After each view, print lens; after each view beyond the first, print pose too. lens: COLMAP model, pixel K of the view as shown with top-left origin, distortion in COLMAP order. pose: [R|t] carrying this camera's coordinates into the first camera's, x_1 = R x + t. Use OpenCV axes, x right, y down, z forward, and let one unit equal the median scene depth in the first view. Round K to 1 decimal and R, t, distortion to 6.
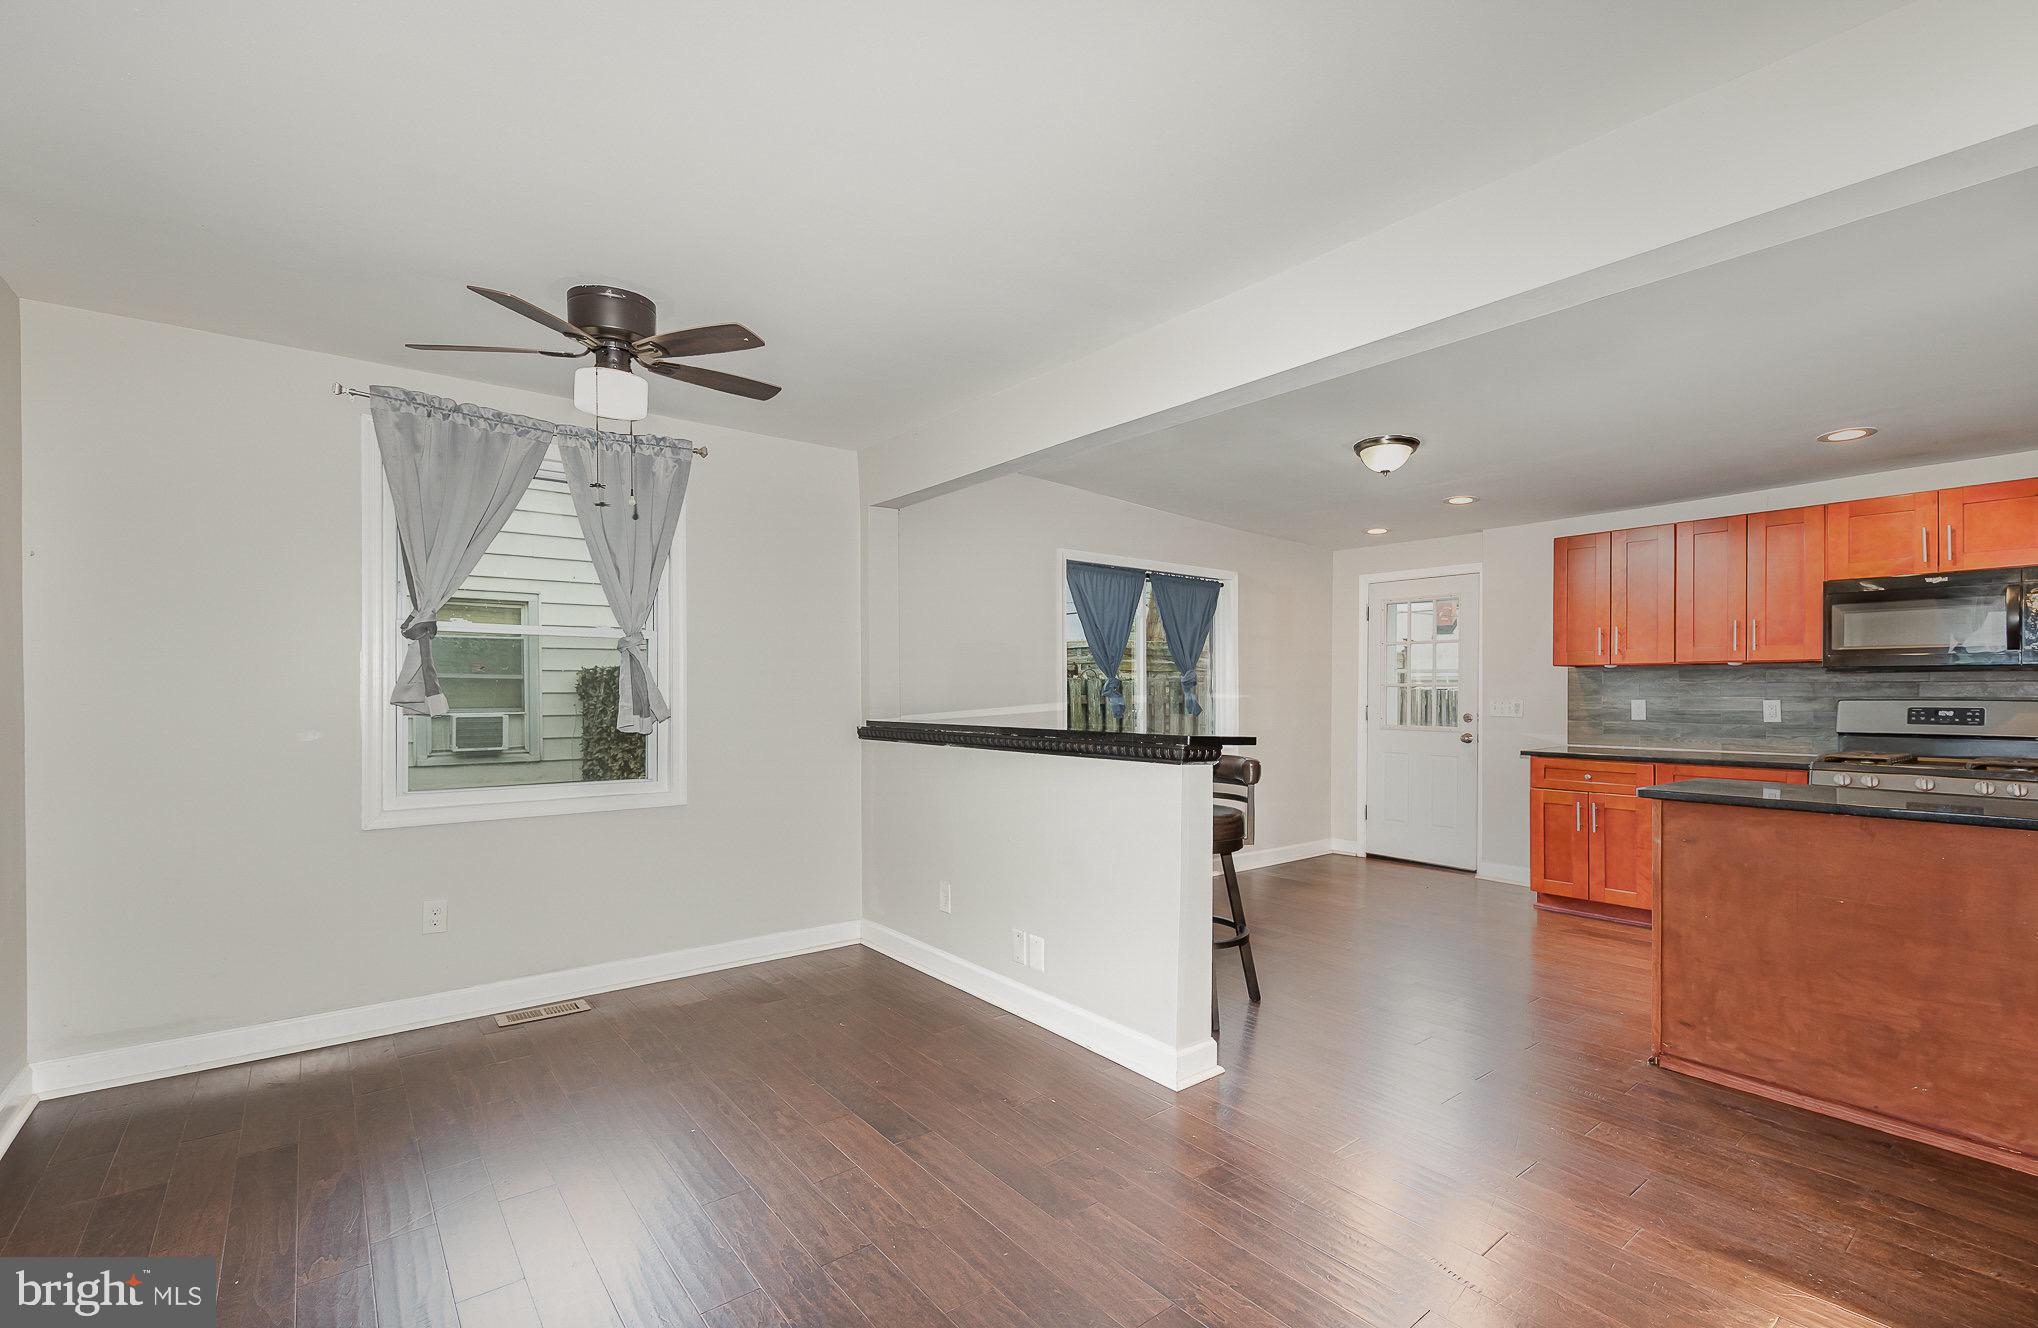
lens RADIAL K [[909.2, 0, 1026.1], [0, 909.2, 673.3], [0, 0, 1]] dist [0.012320, 0.001141]
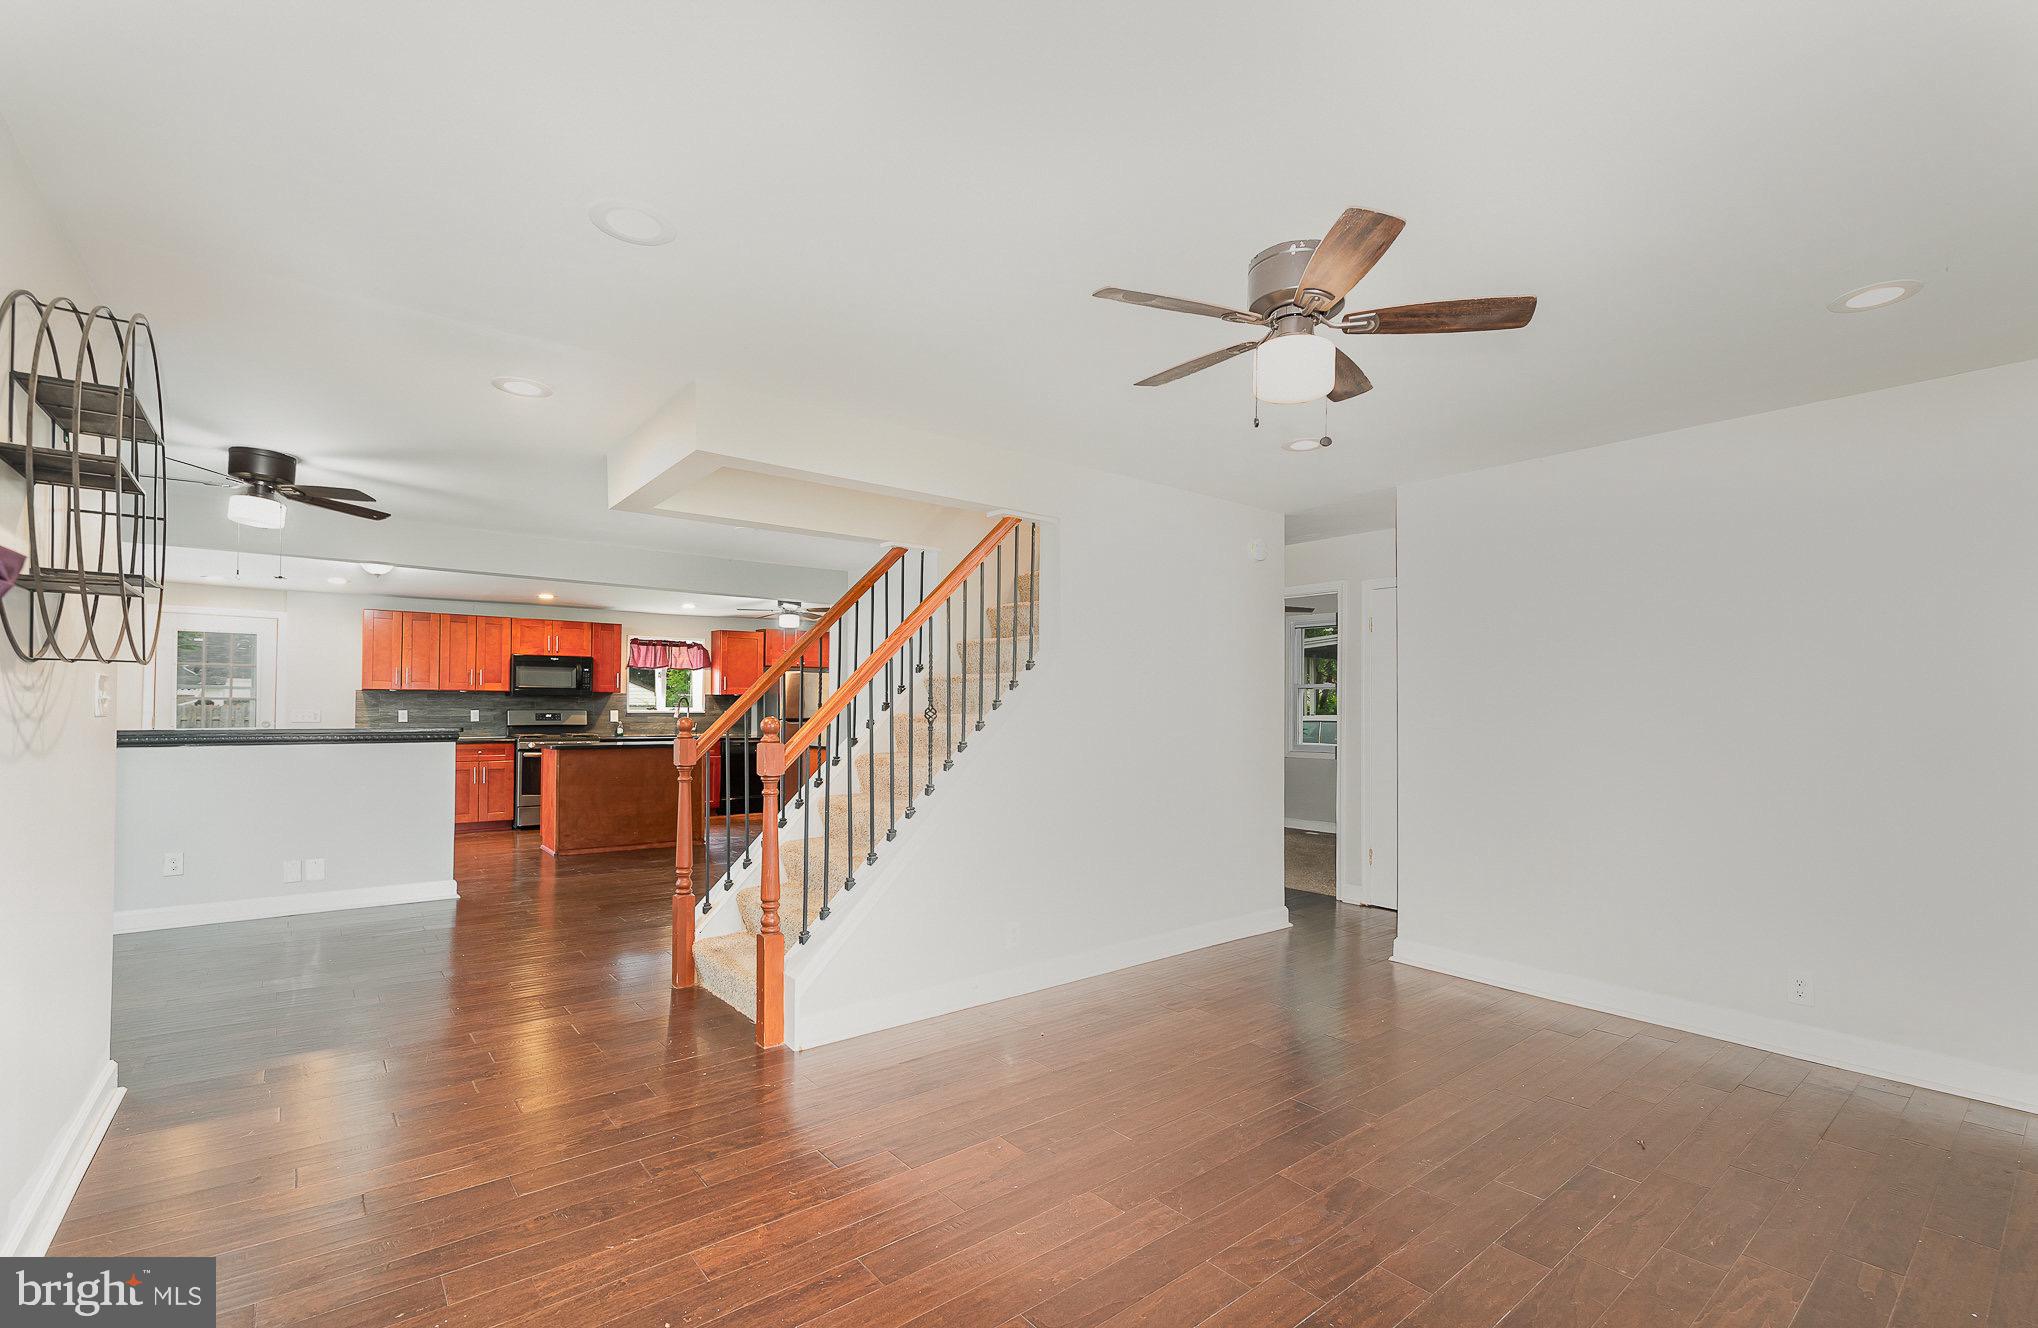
lens RADIAL K [[909.2, 0, 1050.8], [0, 909.2, 705.0], [0, 0, 1]] dist [0.012320, 0.001141]
pose [[-0.022405, 0.000981, 0.999748, -1.430523], [-0.017886, 0.999839, -0.001382, -0.002022], [-0.999589, -0.017912, -0.022384, -0.219361]]
